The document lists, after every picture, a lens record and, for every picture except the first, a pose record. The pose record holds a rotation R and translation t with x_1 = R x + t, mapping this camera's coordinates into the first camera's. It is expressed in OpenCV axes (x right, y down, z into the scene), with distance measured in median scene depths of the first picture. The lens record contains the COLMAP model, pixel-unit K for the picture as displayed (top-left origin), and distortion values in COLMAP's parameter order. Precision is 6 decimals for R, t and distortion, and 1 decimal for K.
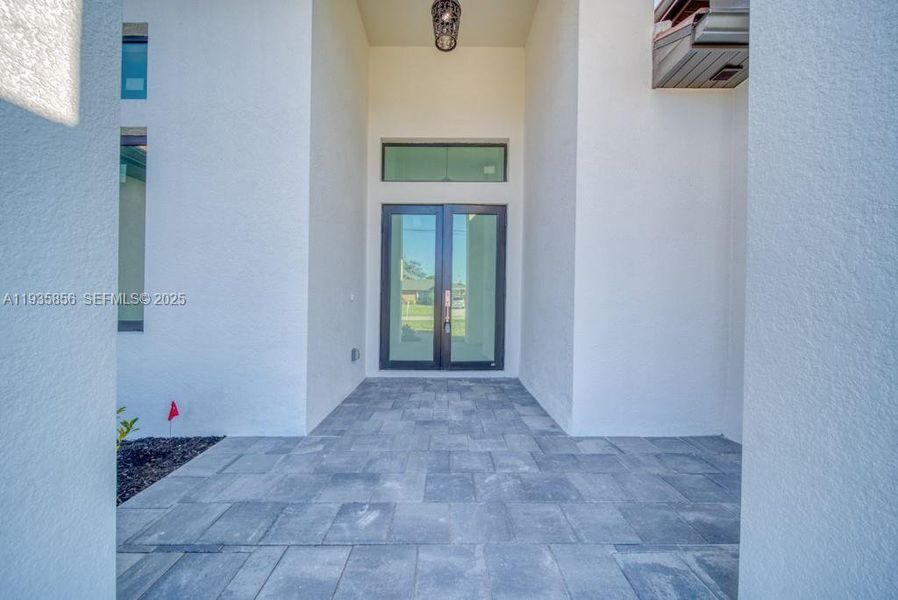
lens RADIAL K [[319.0, 0, 449.6], [0, 319.0, 300.8], [0, 0, 1]] dist [0.001153, -0.001496]
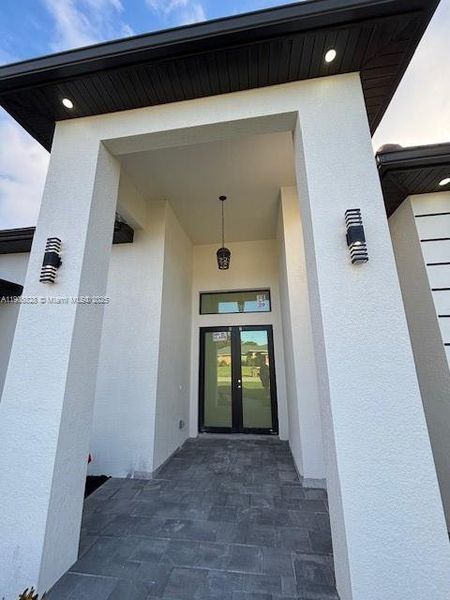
lens RADIAL K [[243.6, 0, 225.0], [0, 243.6, 298.2], [0, 0, 1]] dist [-0.000347, 0.001082]
pose [[0.987370, -0.060629, -0.146374, 0.222161], [0.022512, 0.968196, -0.249179, -0.213987], [0.156826, 0.242736, 0.957332, -0.502129]]
